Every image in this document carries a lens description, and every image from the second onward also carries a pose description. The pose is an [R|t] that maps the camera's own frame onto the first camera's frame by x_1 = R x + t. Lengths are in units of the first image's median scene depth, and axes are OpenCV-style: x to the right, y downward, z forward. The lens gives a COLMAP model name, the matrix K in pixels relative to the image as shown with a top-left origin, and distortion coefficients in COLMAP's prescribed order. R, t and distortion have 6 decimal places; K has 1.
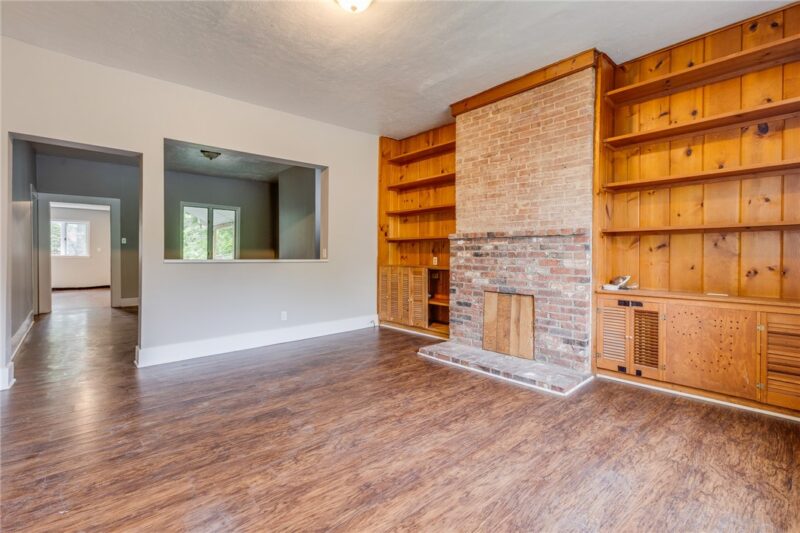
lens RADIAL K [[364.5, 0, 398.6], [0, 364.5, 255.2], [0, 0, 1]] dist [-0.000841, 0.000771]
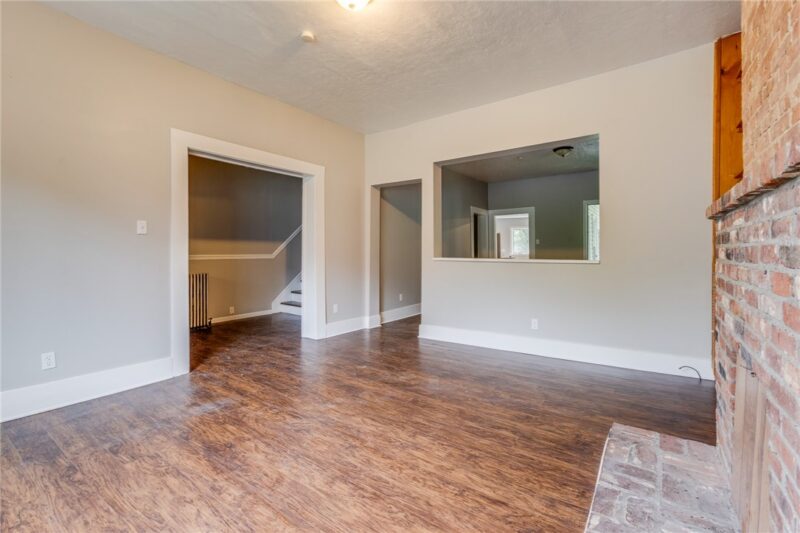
lens RADIAL K [[364.5, 0, 398.6], [0, 364.5, 255.2], [0, 0, 1]] dist [-0.000841, 0.000771]
pose [[0.205013, -0.000493, -0.978759, 0.568957], [0.001454, 0.999999, -0.000199, 0.003422], [0.978758, -0.001382, 0.205013, 0.616335]]
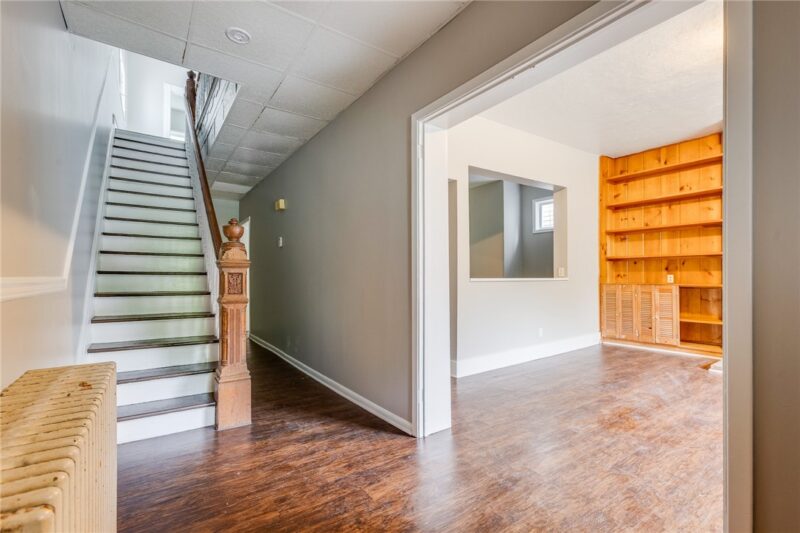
lens RADIAL K [[364.0, 0, 401.8], [0, 364.0, 276.9], [0, 0, 1]] dist [-0.000883, 0.000142]
pose [[0.993499, -0.008829, -0.113502, -0.723019], [0.008786, 0.999961, -0.000880, 0.007597], [0.113505, -0.000123, 0.993537, -0.095083]]
